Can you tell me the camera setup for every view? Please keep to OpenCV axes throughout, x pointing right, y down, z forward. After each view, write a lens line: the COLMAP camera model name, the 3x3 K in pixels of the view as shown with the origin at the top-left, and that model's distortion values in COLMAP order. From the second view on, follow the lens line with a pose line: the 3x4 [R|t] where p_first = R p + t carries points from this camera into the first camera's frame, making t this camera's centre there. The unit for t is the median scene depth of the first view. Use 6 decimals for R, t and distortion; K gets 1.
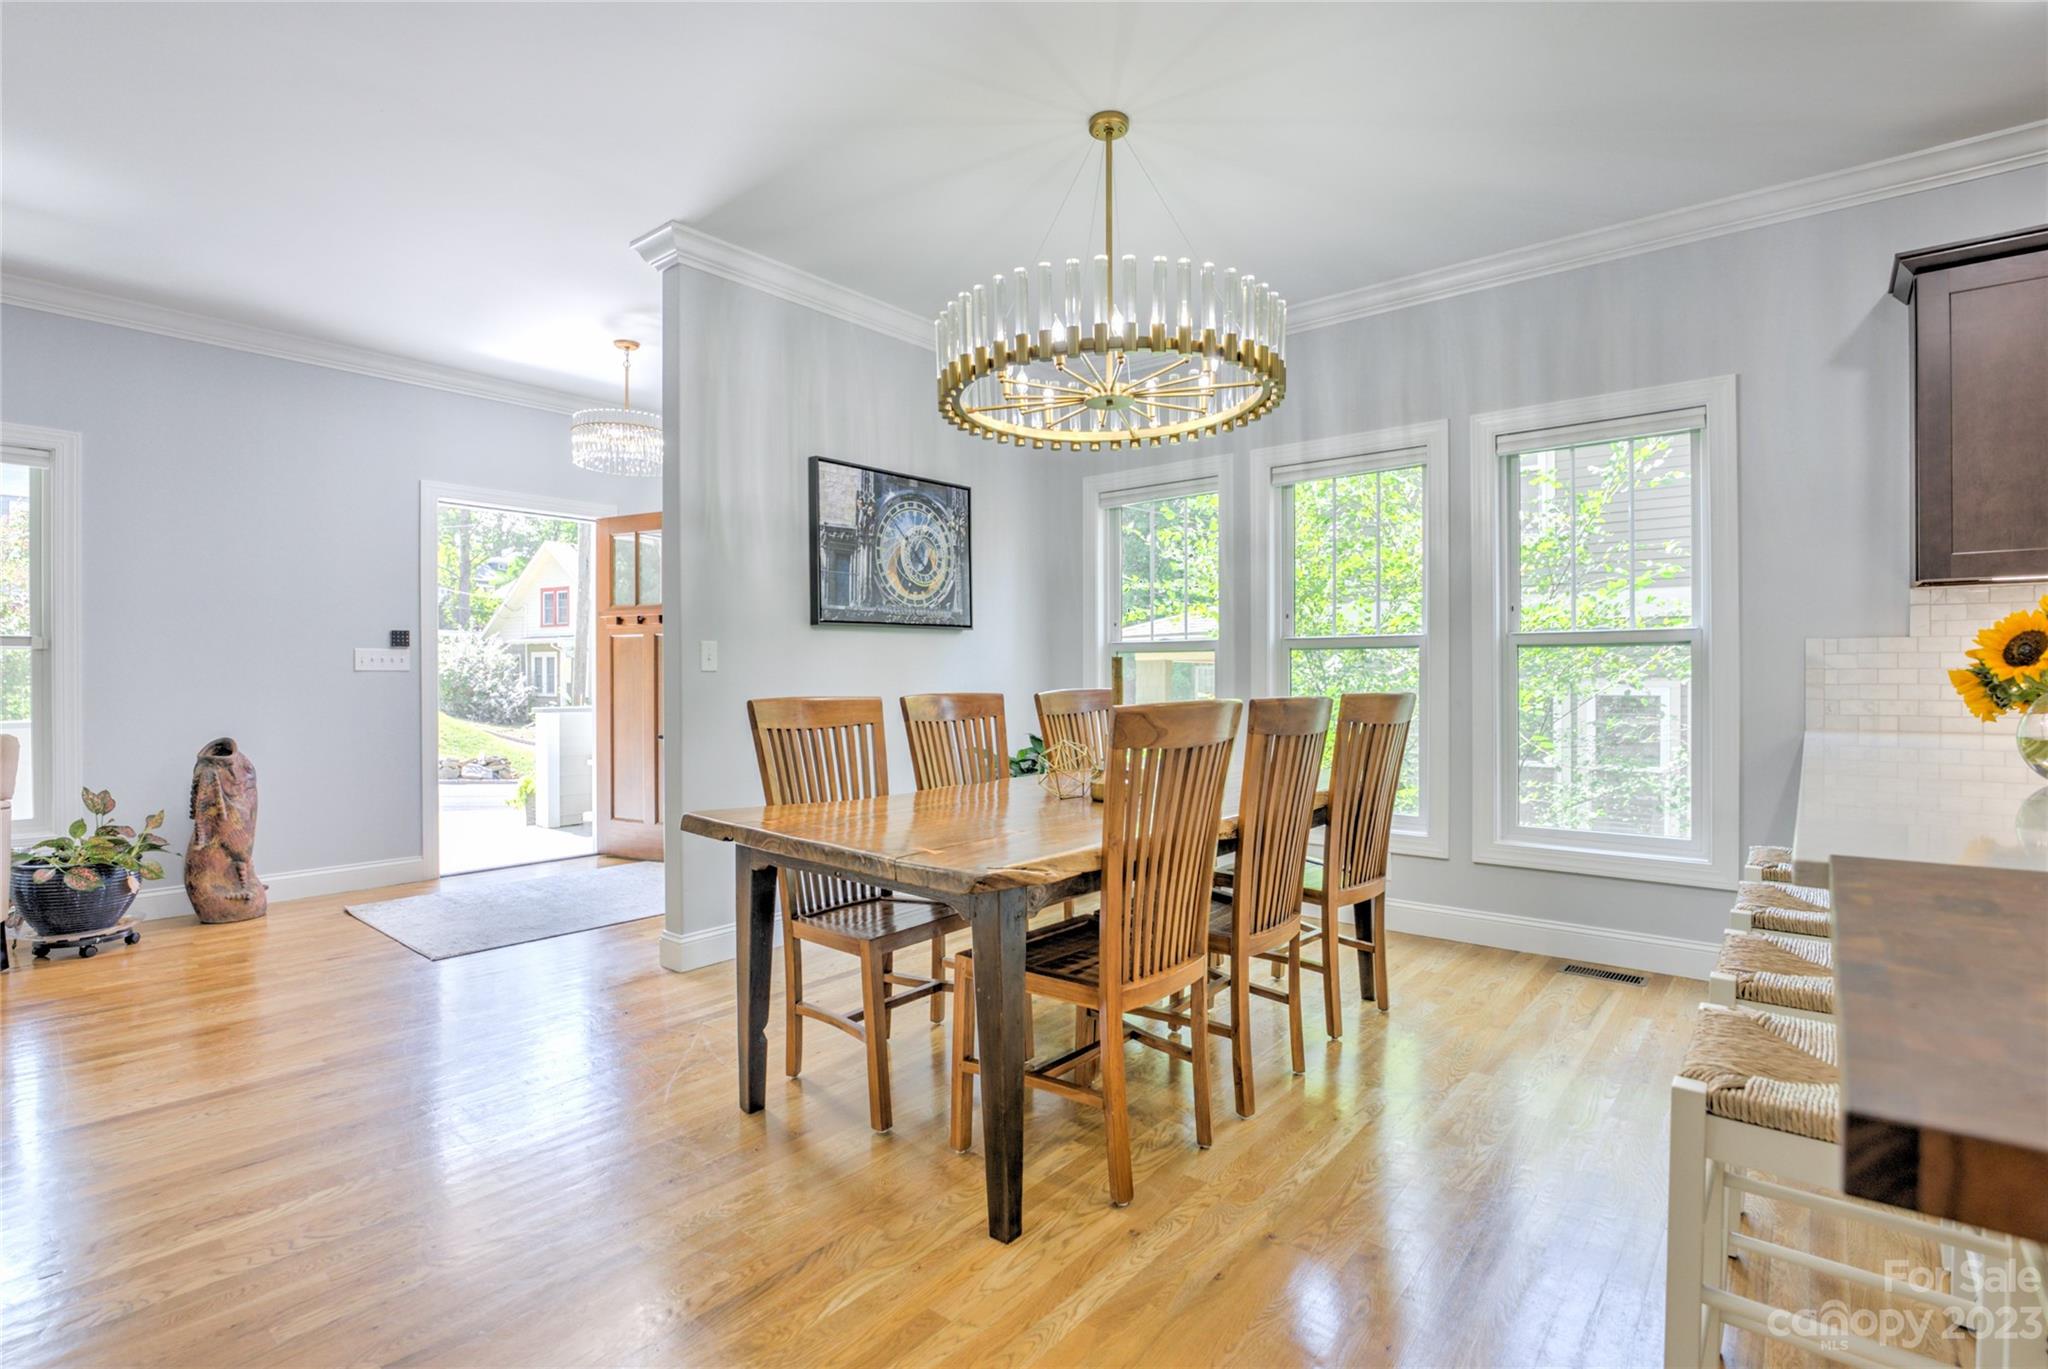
lens RADIAL K [[982.8, 0, 1025.5], [0, 982.8, 674.6], [0, 0, 1]] dist [-0.002424, -0.000563]
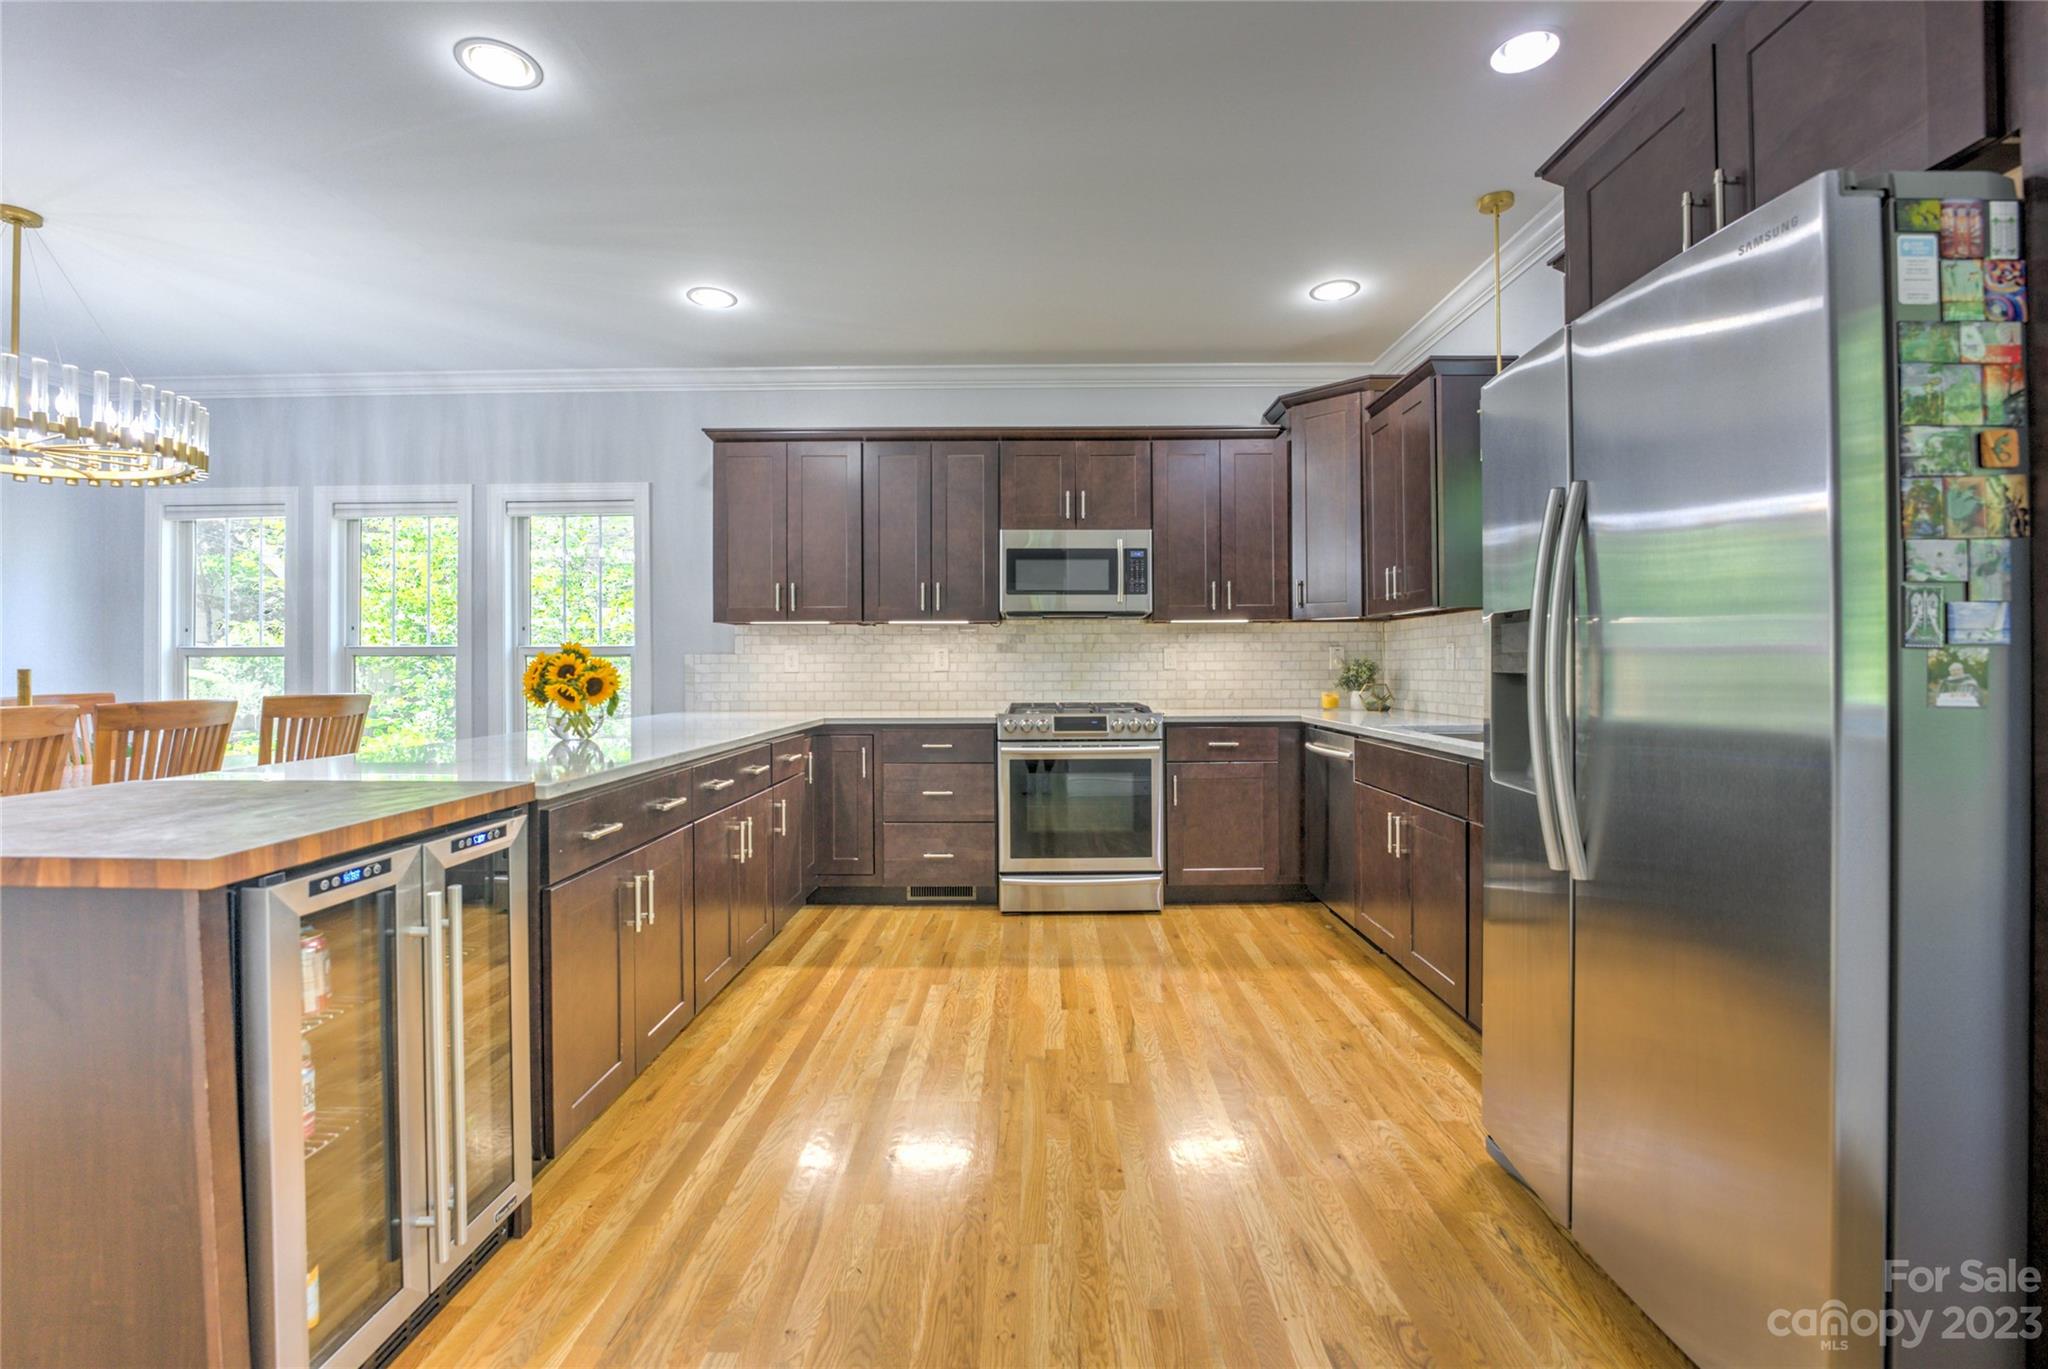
lens RADIAL K [[877.4, 0, 1031.2], [0, 877.4, 660.8], [0, 0, 1]] dist [-0.025385, -0.000185]
pose [[0.772112, 0.003913, 0.635475, 0.300588], [0.002543, 0.999954, -0.009248, -0.010421], [-0.635482, 0.008756, 0.772066, -0.425825]]
